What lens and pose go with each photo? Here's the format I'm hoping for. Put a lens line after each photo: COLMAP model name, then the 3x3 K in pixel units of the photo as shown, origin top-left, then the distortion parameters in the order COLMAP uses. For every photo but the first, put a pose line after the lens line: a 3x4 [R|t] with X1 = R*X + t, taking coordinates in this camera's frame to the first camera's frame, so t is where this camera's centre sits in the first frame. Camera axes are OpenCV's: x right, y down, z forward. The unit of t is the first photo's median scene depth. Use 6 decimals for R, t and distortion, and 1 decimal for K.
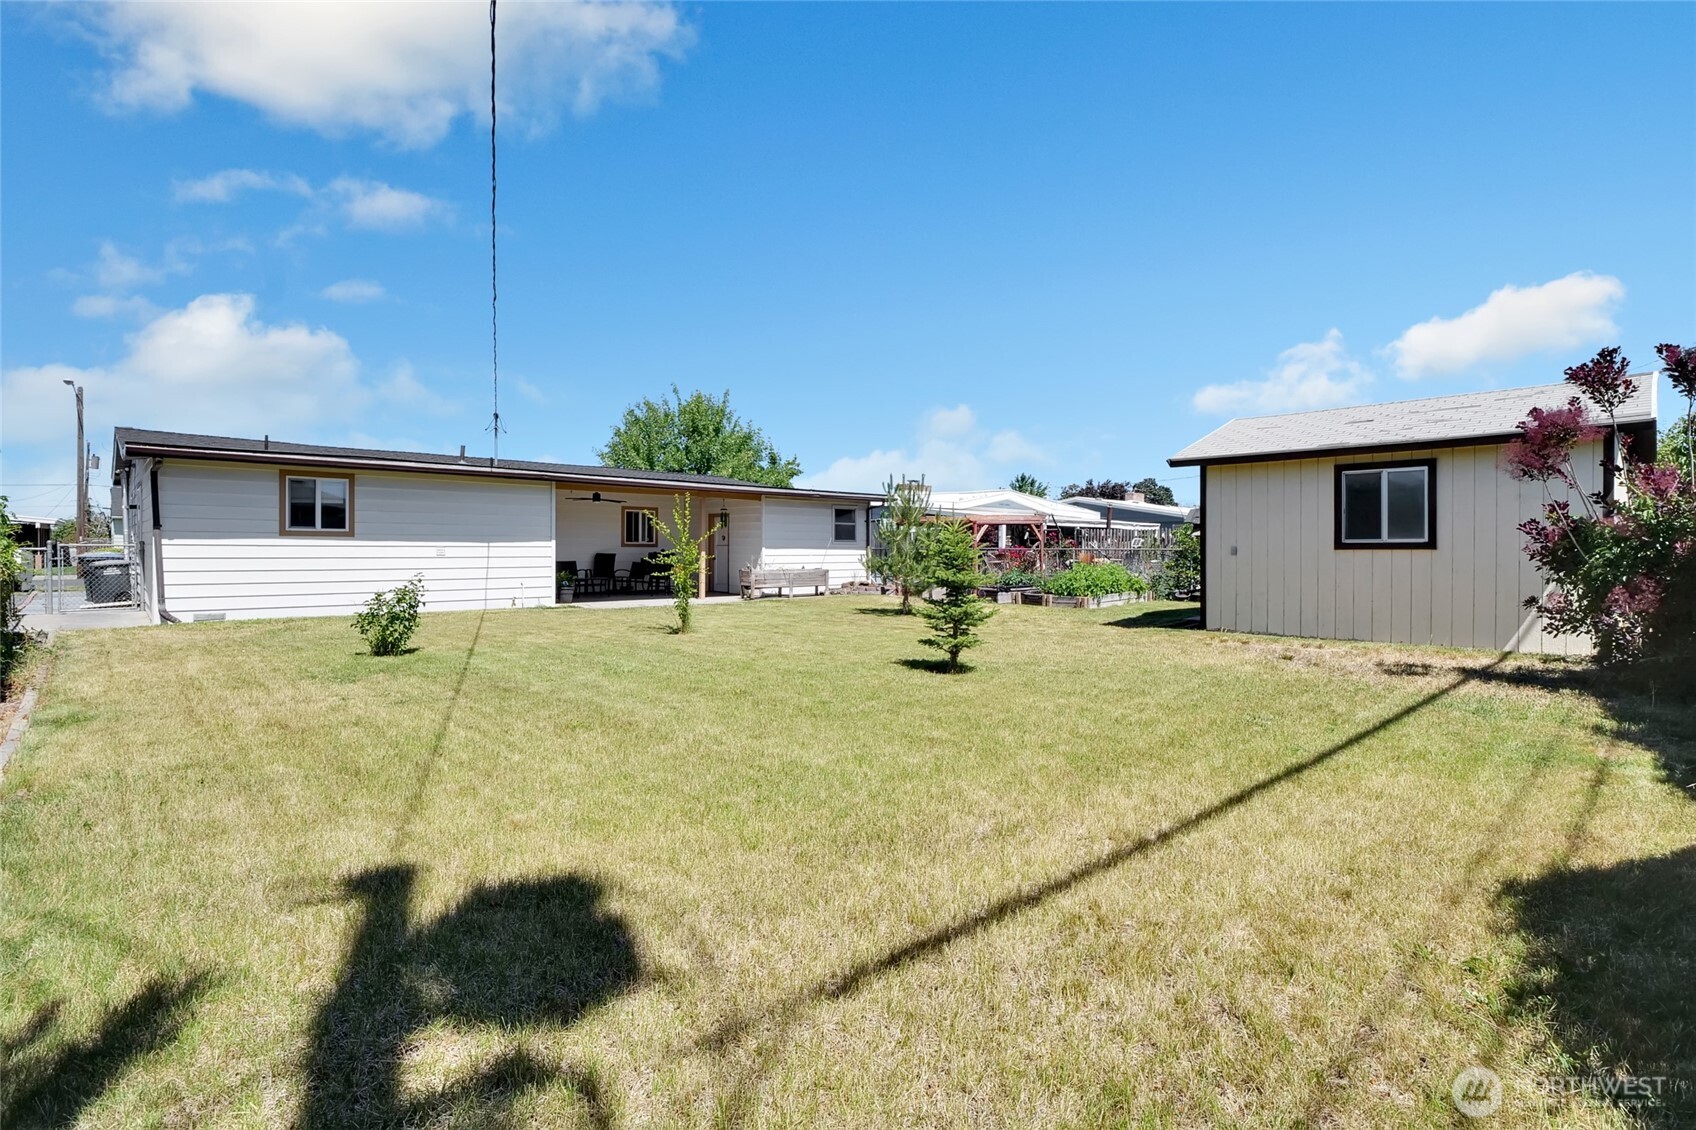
lens RADIAL K [[794.4, 0, 845.9], [0, 794.4, 557.3], [0, 0, 1]] dist [-0.002990, -0.000981]
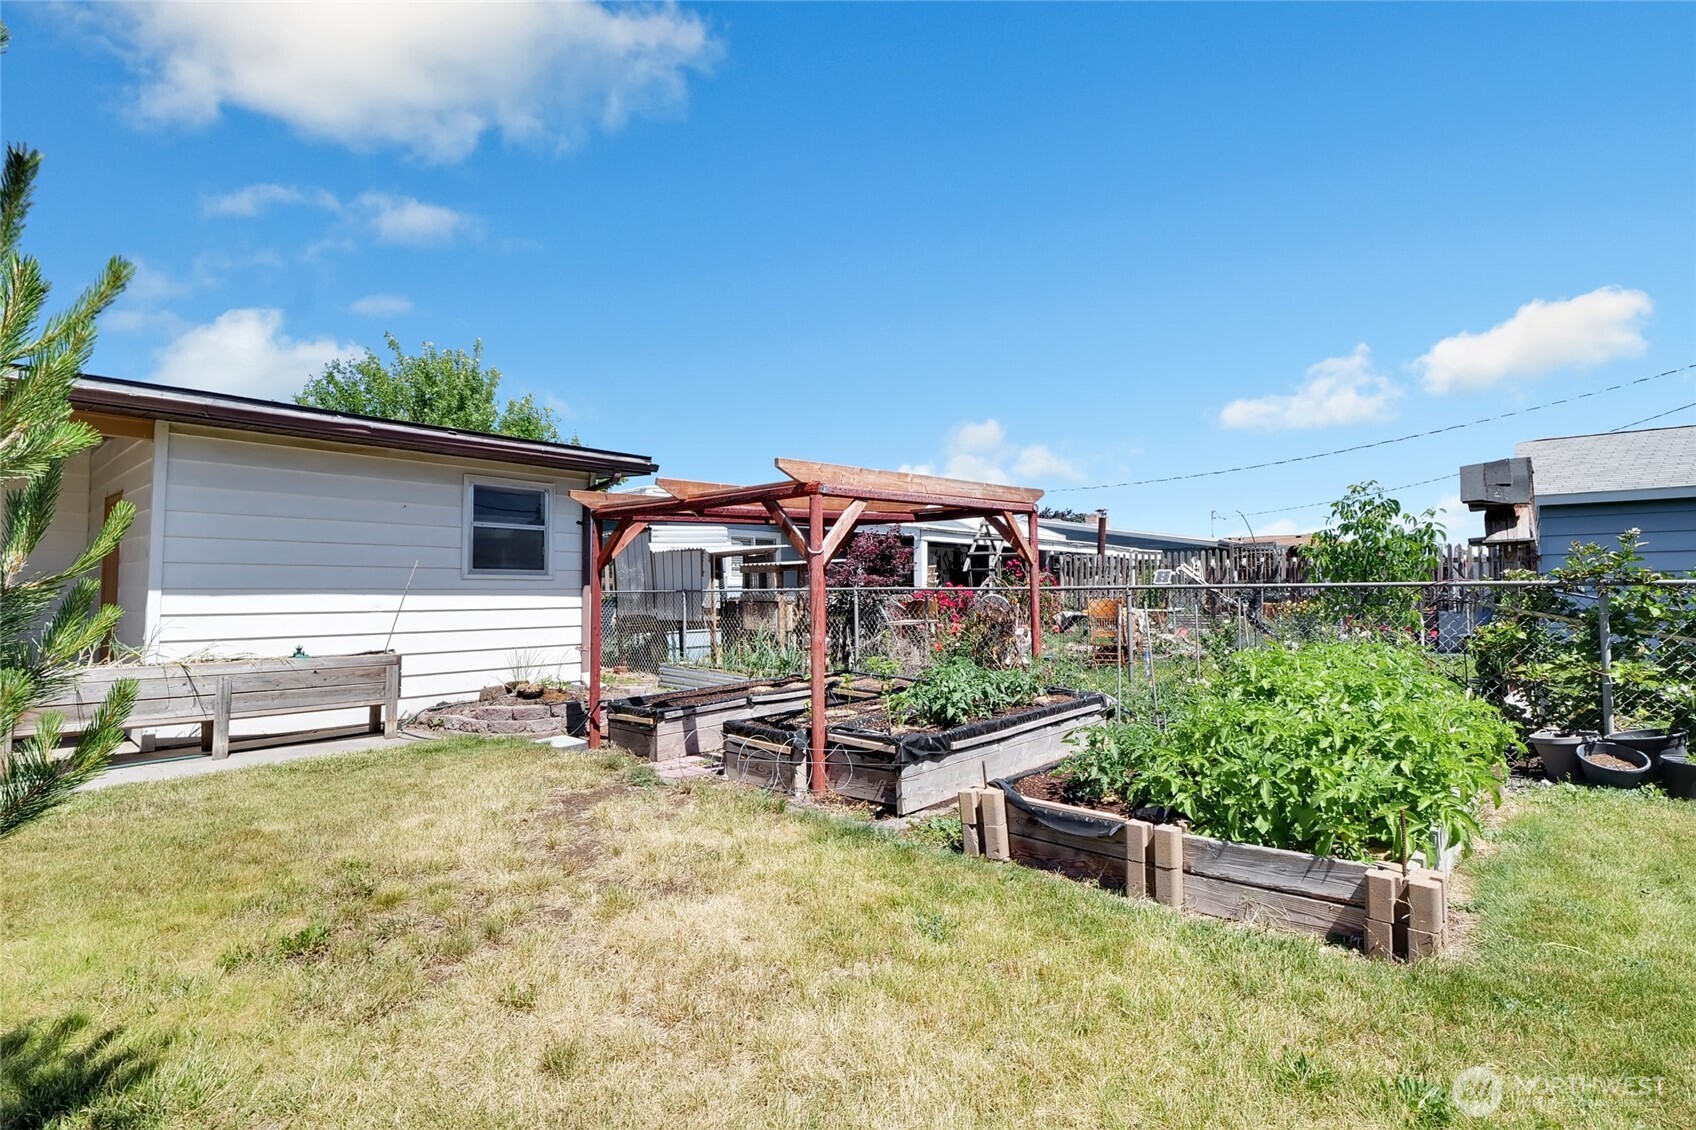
lens RADIAL K [[794.4, 0, 845.9], [0, 794.4, 557.3], [0, 0, 1]] dist [-0.002990, -0.000981]
pose [[0.995294, -0.004402, 0.096802, 0.127172], [0.009834, 0.998399, -0.055702, -0.004884], [-0.096402, 0.056392, 0.993744, 0.635706]]
